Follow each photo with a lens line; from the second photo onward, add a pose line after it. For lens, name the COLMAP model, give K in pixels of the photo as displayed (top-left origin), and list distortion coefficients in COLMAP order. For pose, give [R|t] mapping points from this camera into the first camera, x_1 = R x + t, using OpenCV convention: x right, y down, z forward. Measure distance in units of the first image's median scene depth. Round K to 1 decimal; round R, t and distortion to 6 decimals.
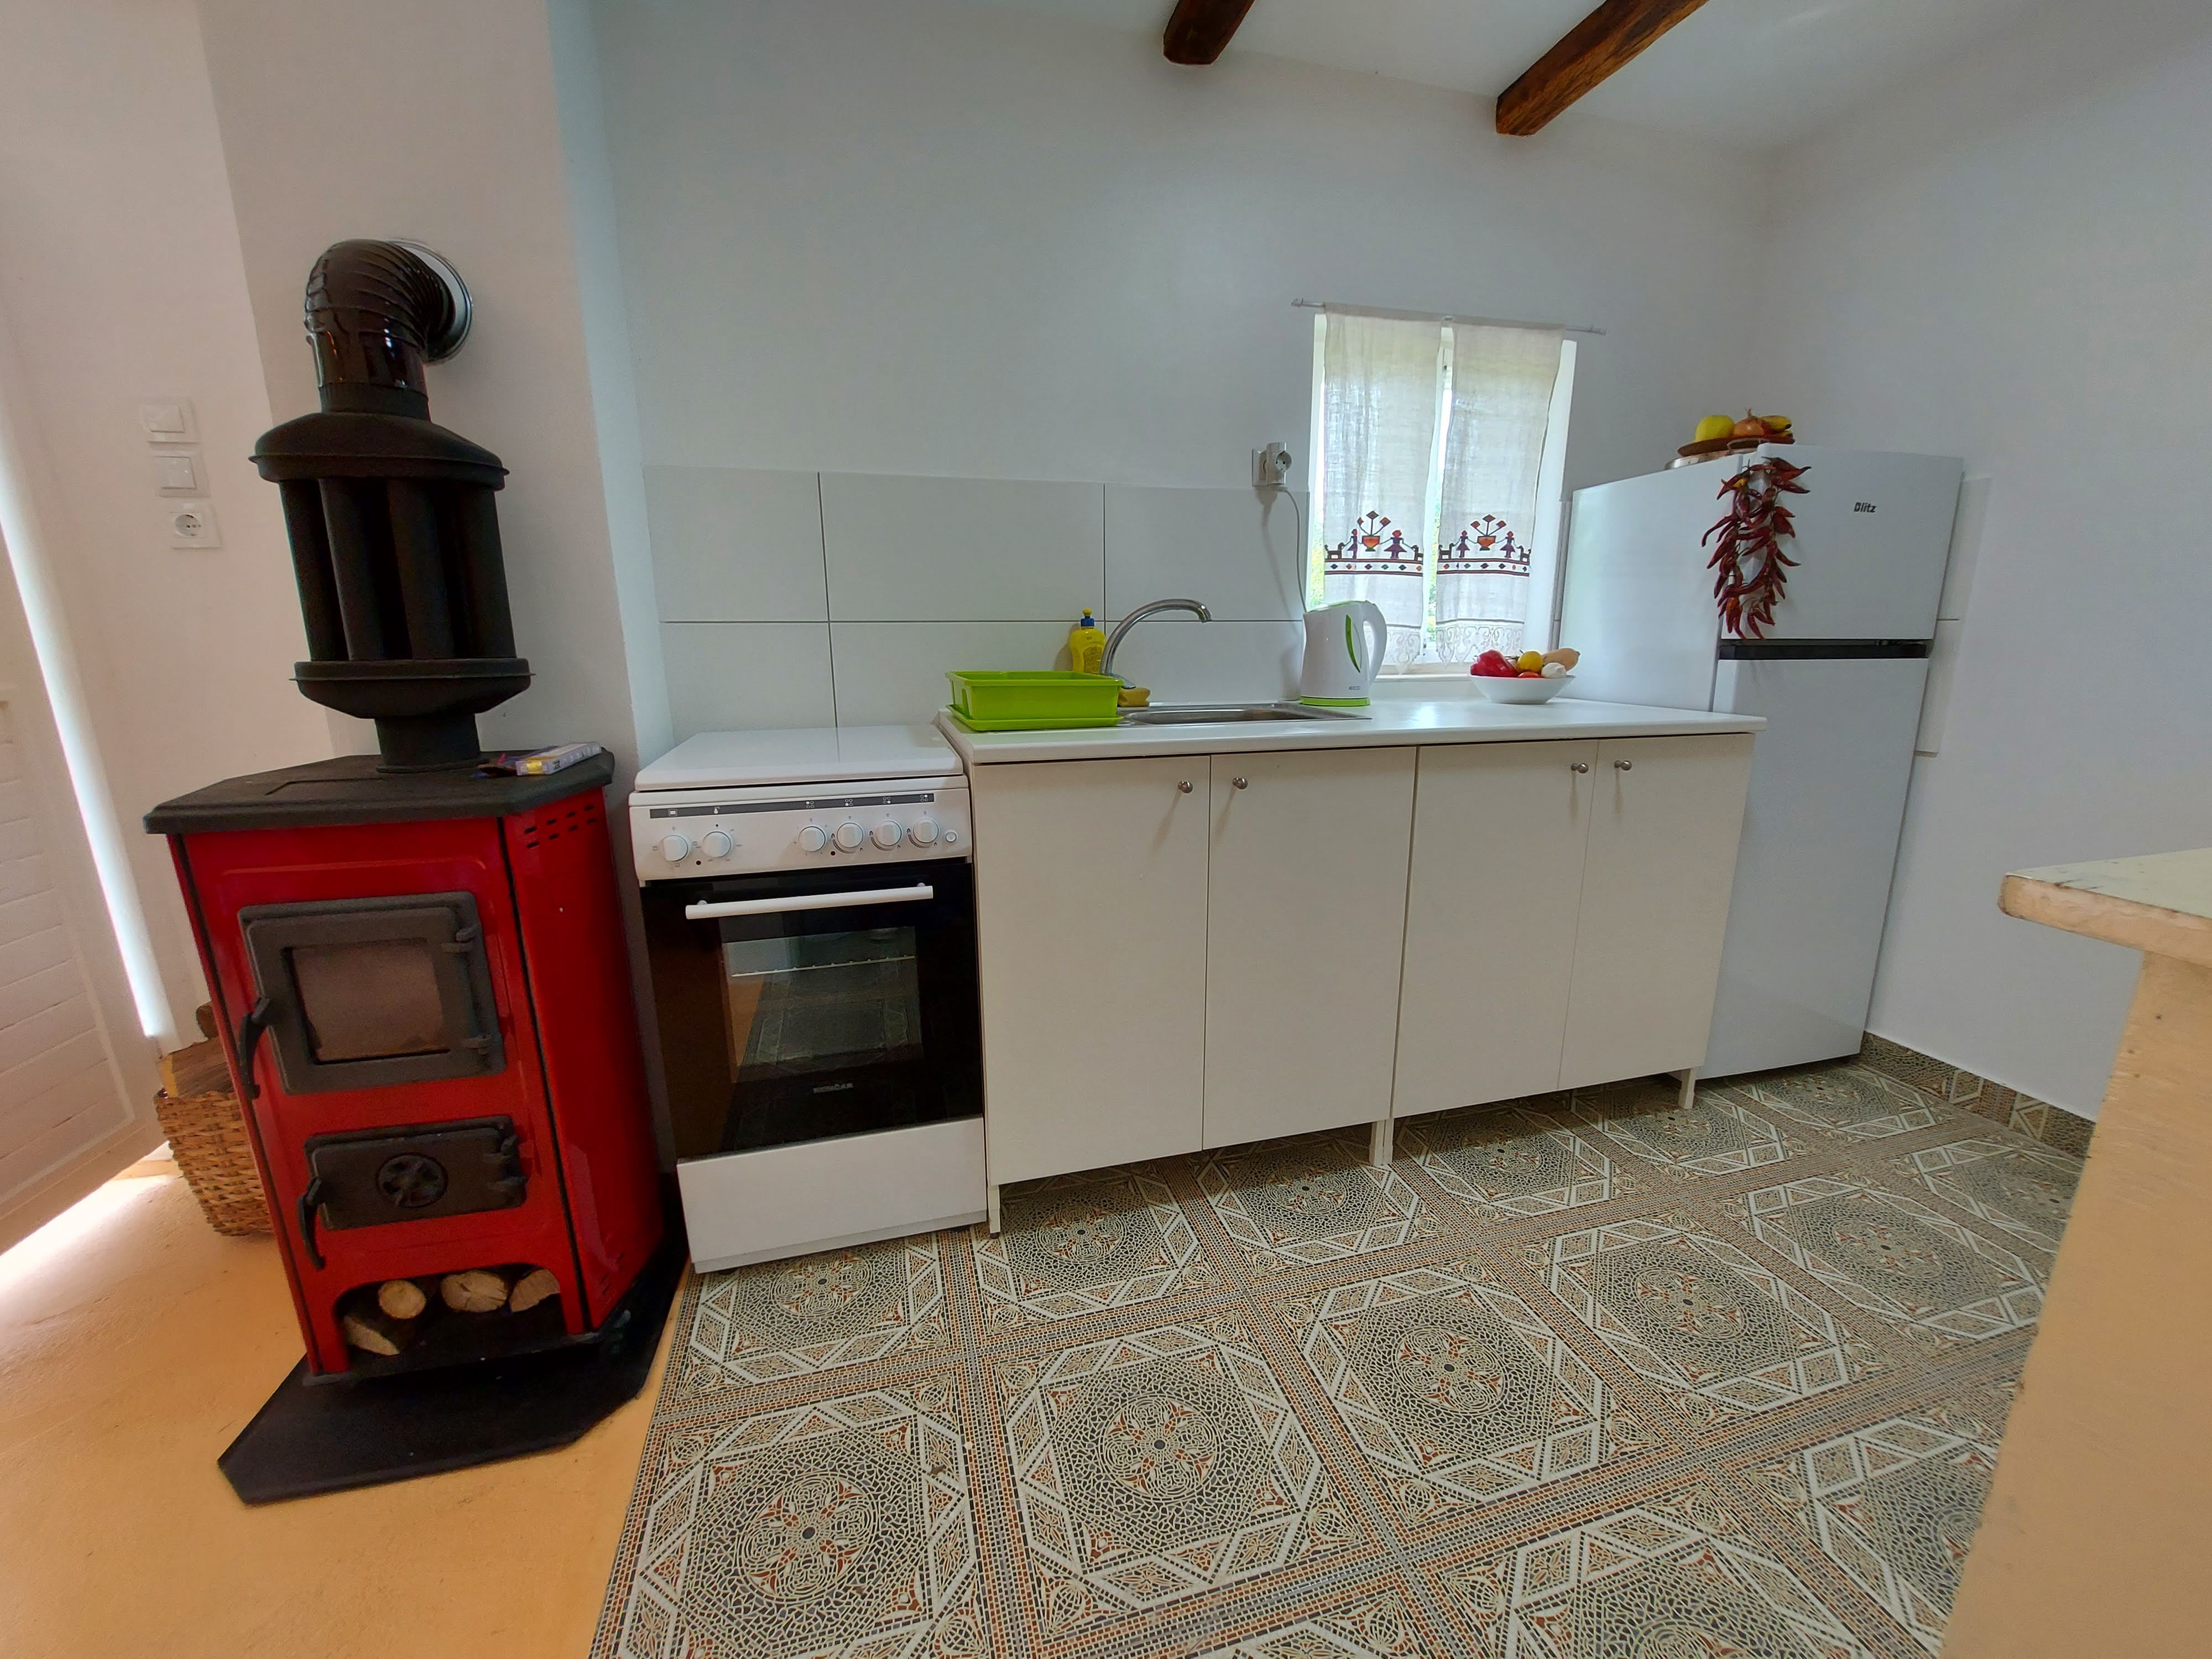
lens RADIAL K [[914.1, 0, 1098.9], [0, 914.1, 823.1], [0, 0, 1]] dist [-0.004062, -0.000429]
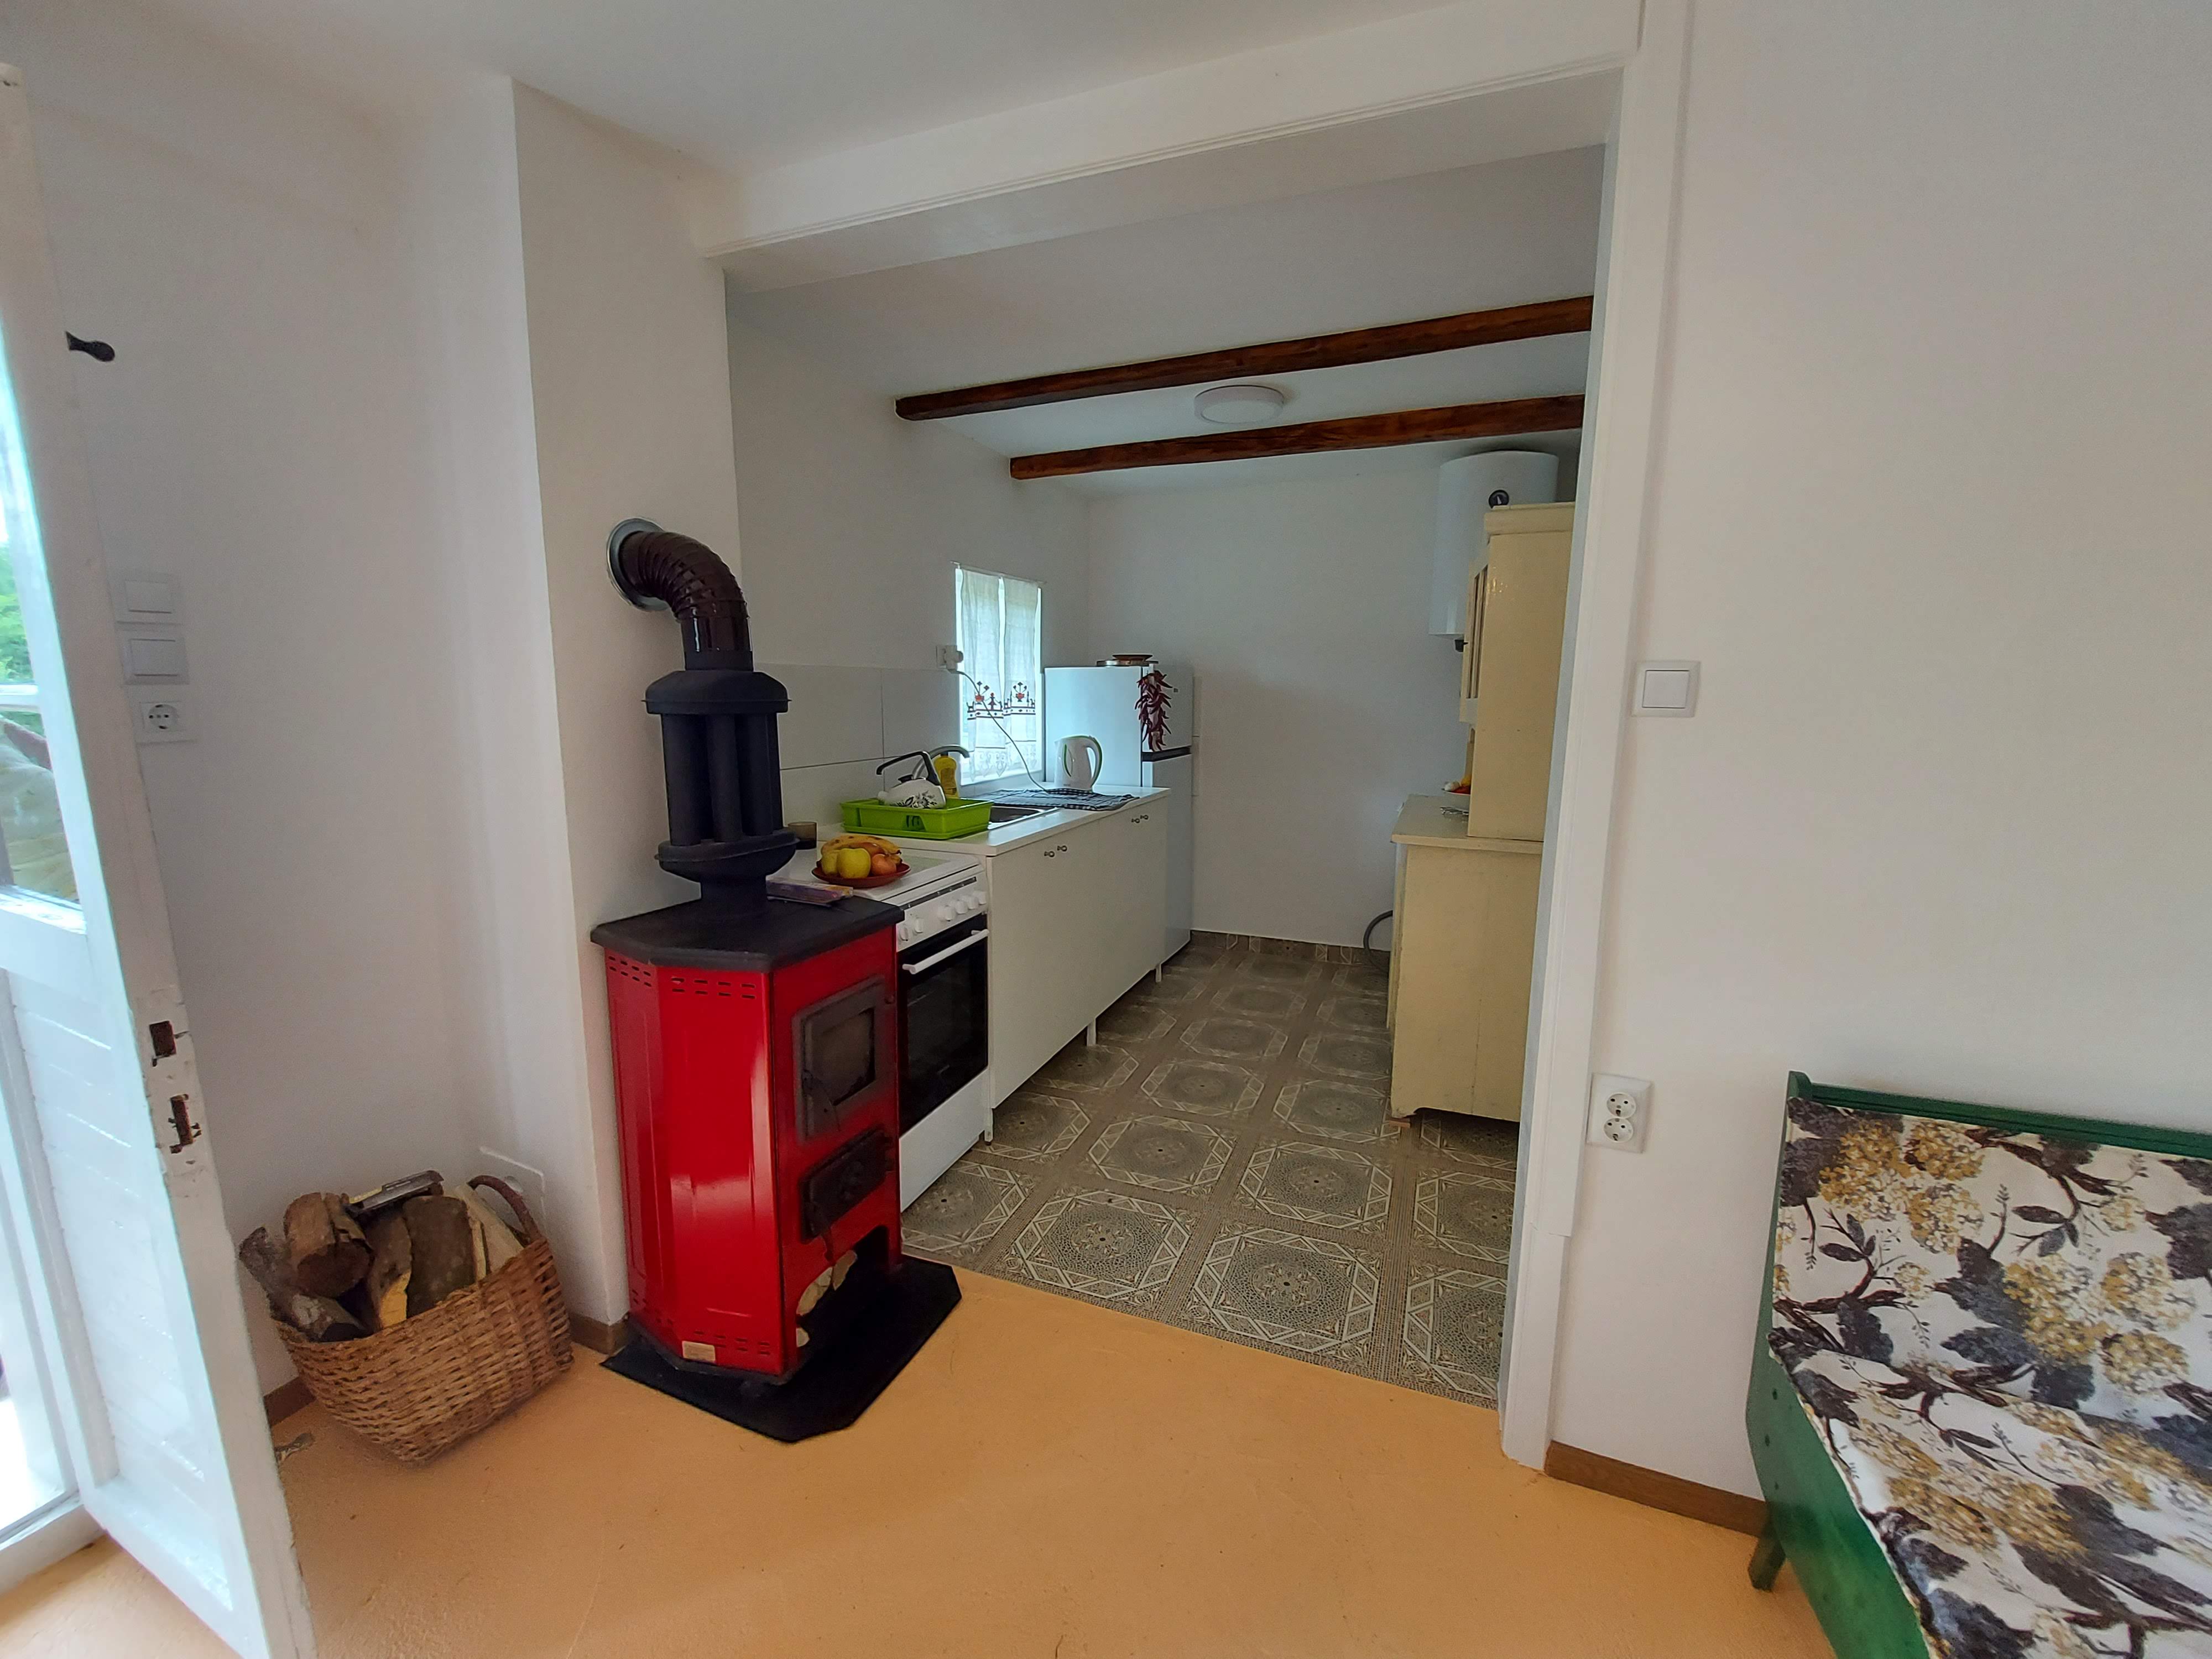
lens RADIAL K [[914.1, 0, 1098.9], [0, 914.1, 823.1], [0, 0, 1]] dist [-0.004062, -0.000429]
pose [[0.612019, -0.109717, 0.783196, -1.024110], [0.158034, 0.987322, 0.014819, -0.088311], [-0.774892, 0.114703, 0.621599, -0.194740]]
